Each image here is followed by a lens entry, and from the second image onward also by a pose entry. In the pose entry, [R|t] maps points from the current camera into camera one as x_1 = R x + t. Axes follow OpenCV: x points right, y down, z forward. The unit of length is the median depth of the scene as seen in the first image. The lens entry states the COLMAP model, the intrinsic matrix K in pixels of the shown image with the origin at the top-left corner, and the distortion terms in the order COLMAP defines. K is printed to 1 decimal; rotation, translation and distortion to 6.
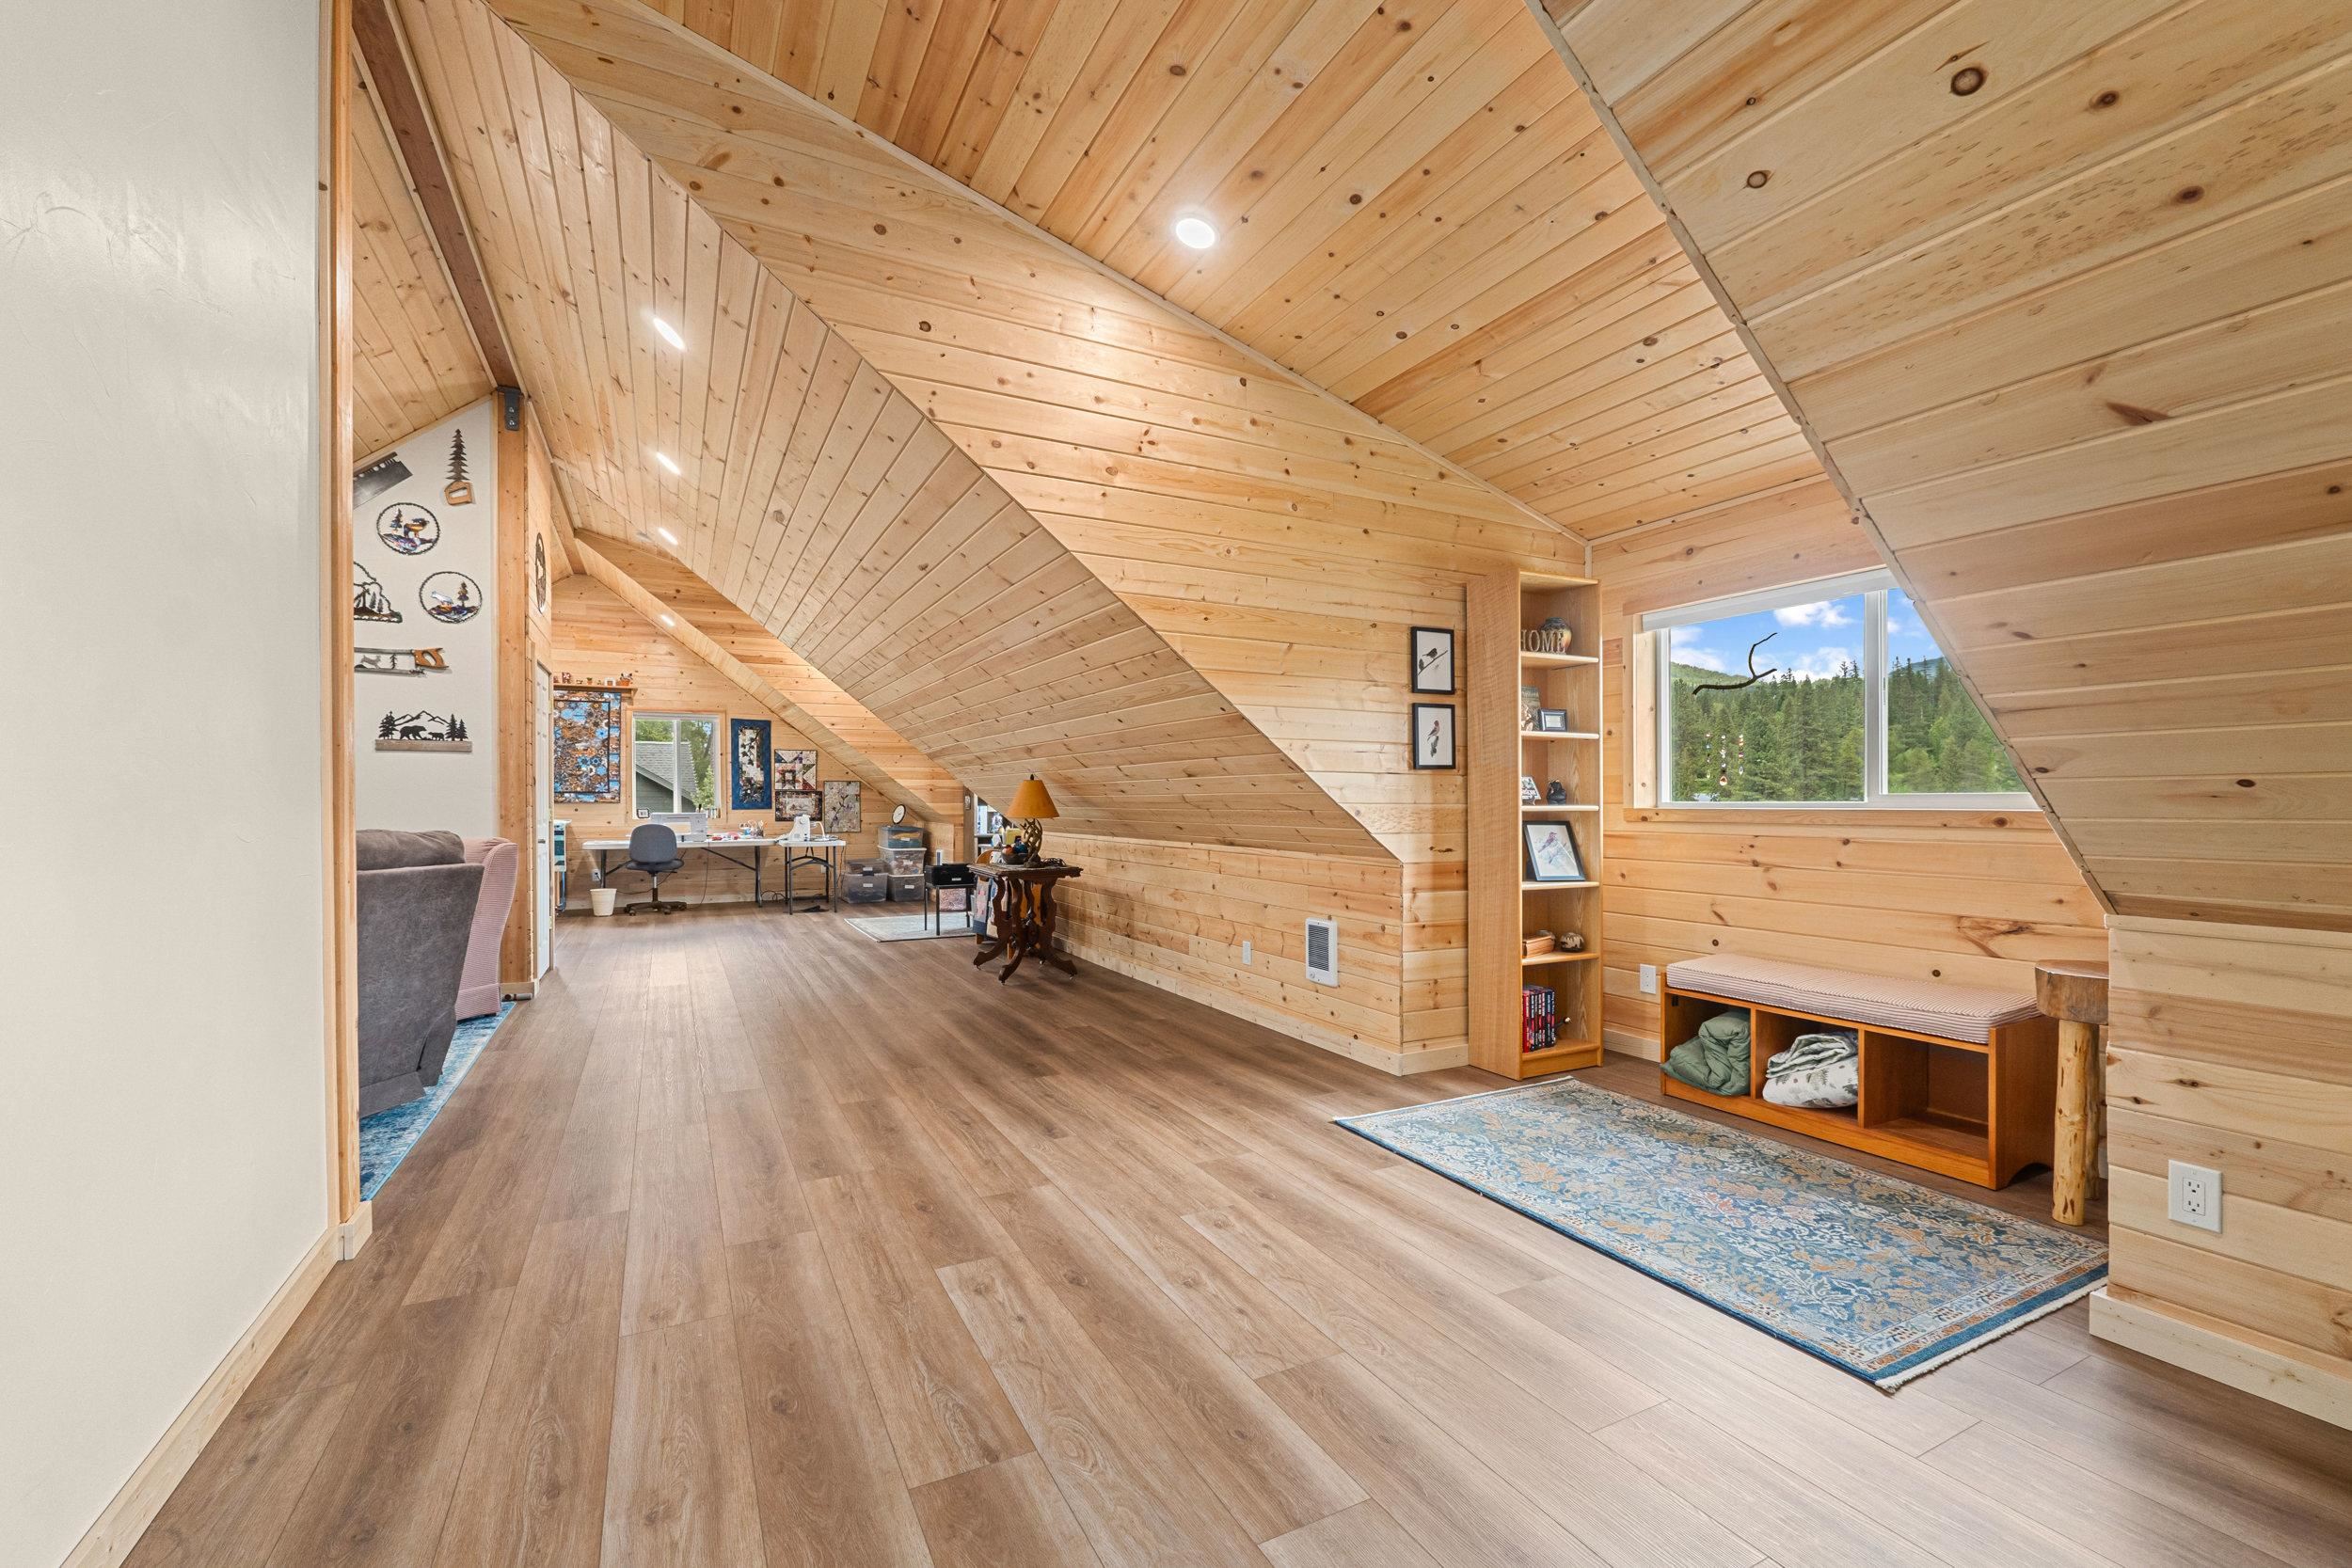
lens RADIAL K [[990.3, 0, 1168.5], [0, 990.3, 808.0], [0, 0, 1]] dist [0.000302, 0.000127]
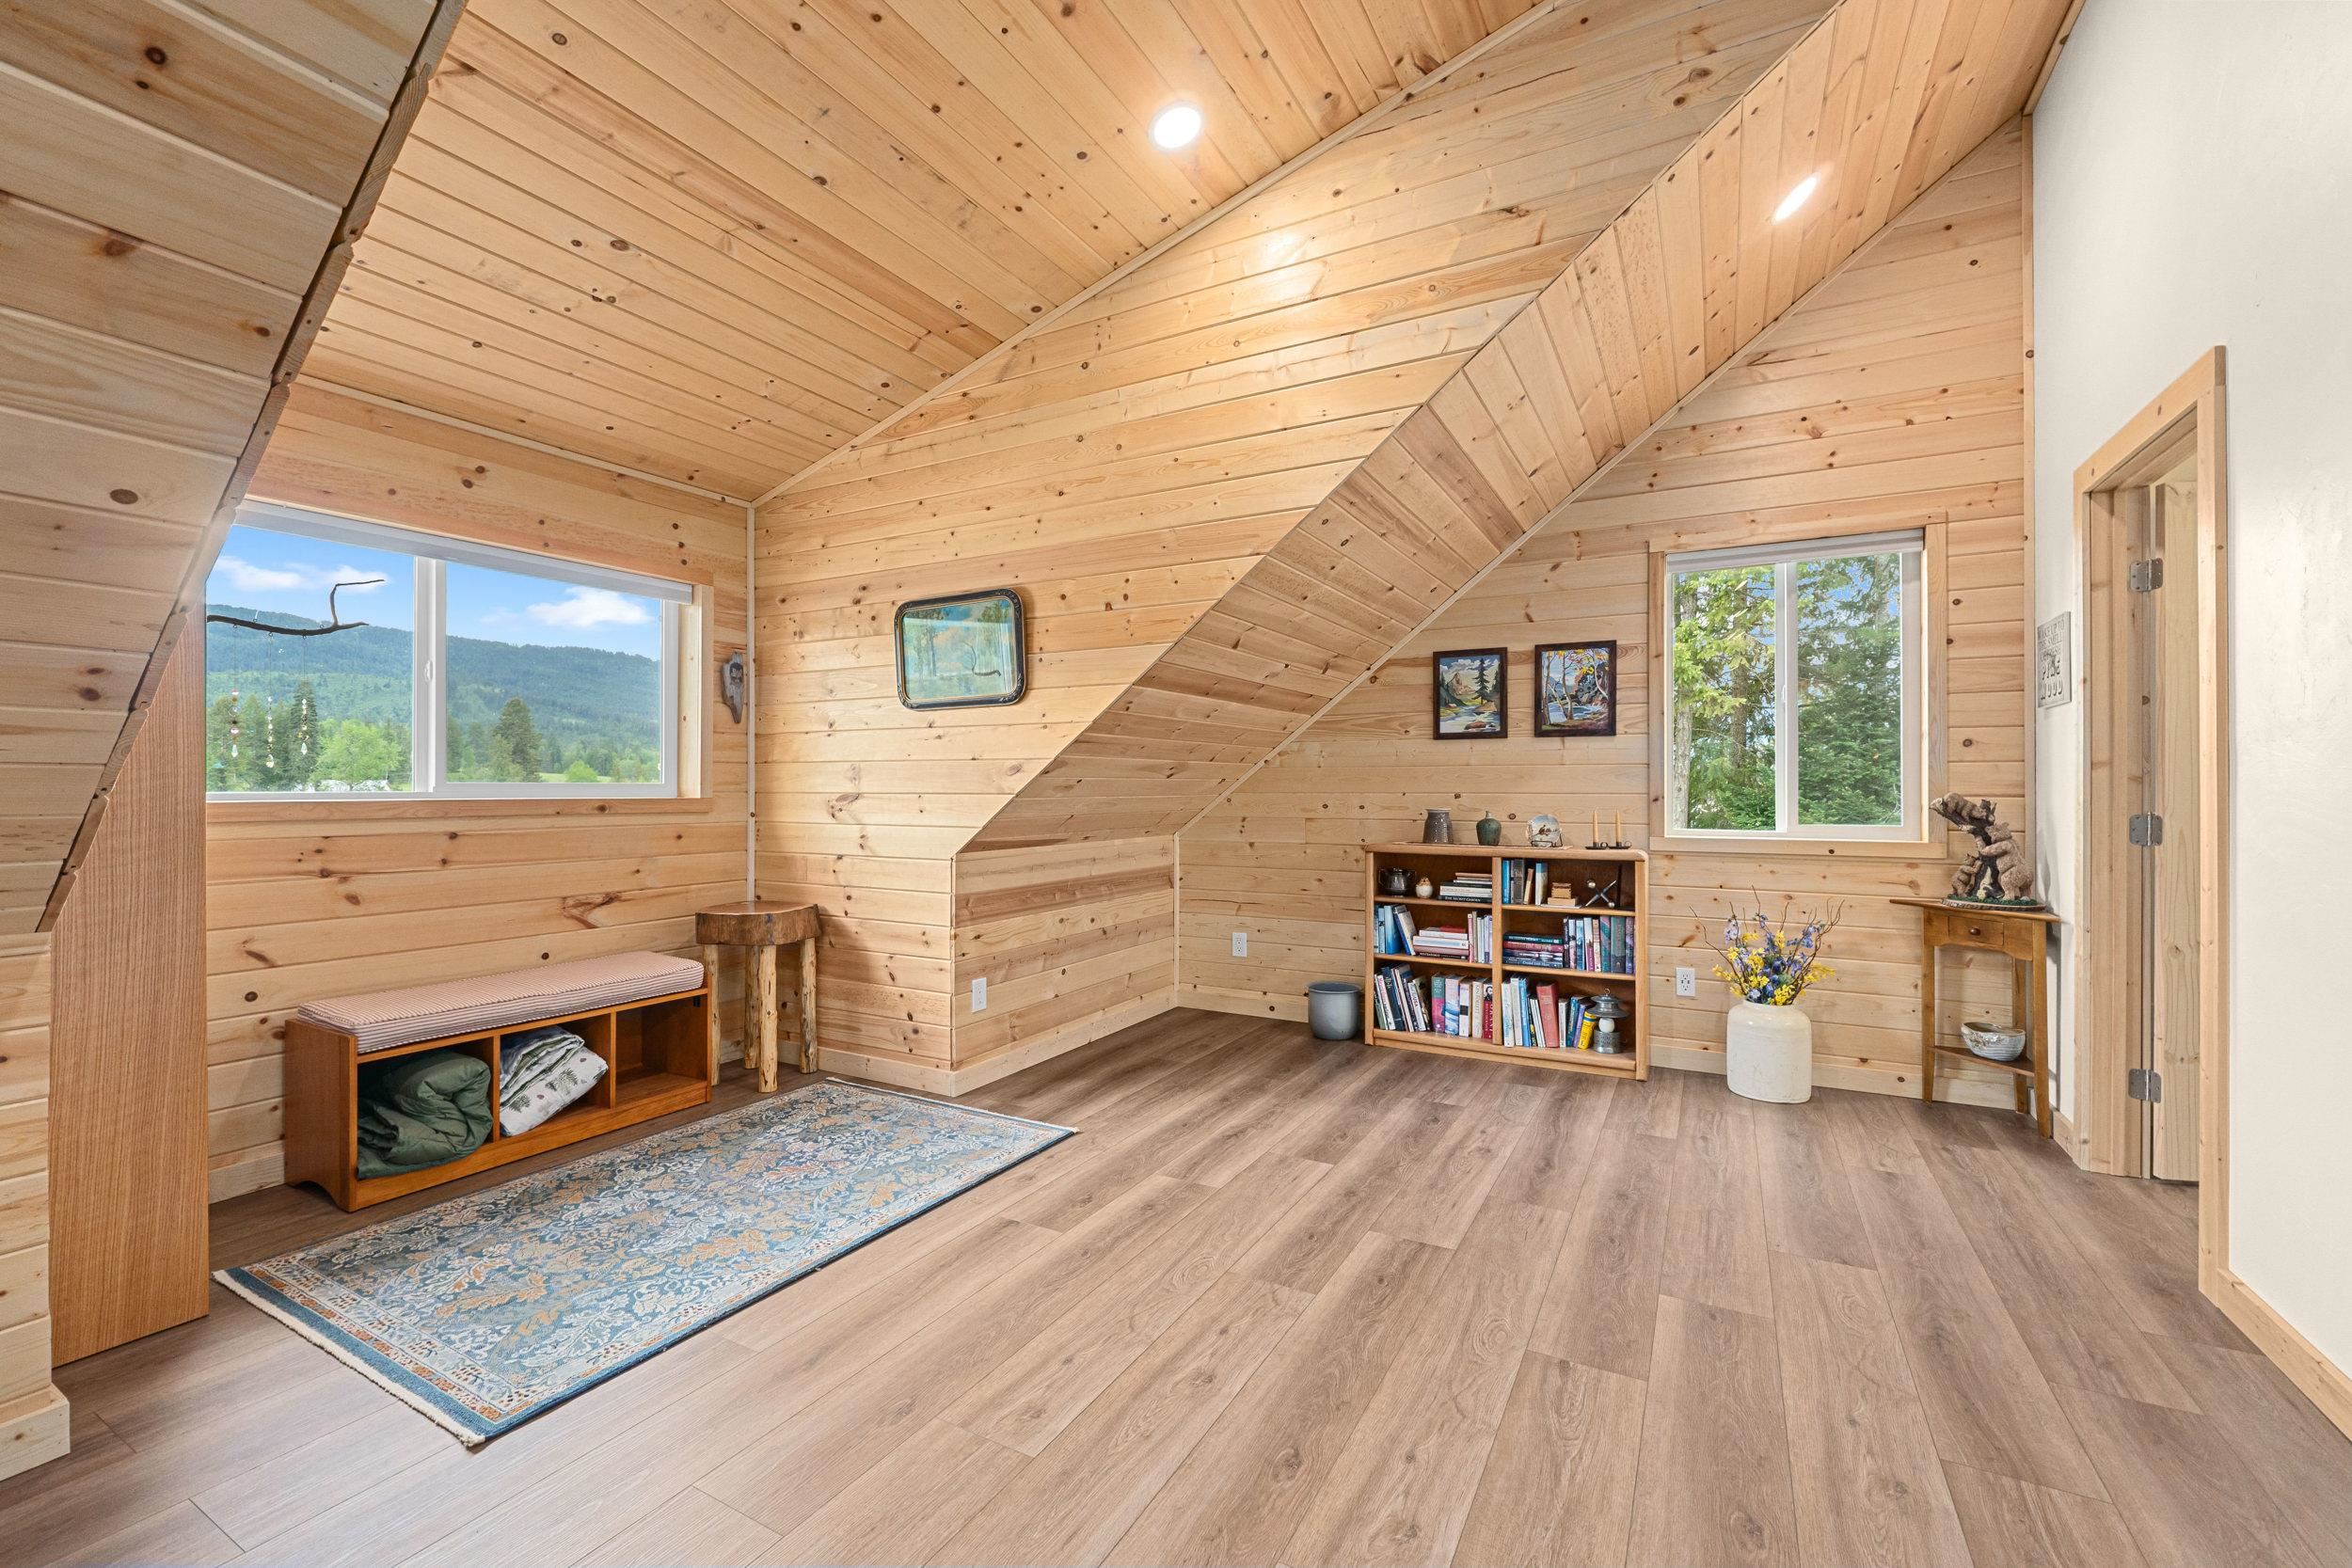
lens RADIAL K [[988.6, 0, 1169.4], [0, 988.6, 786.0], [0, 0, 1]] dist [-0.008038, 0.000084]
pose [[-0.558256, 0.005180, 0.829653, -0.513224], [0.008239, 0.999966, -0.000699, -0.005902], [-0.829628, 0.006445, -0.558279, 1.187489]]
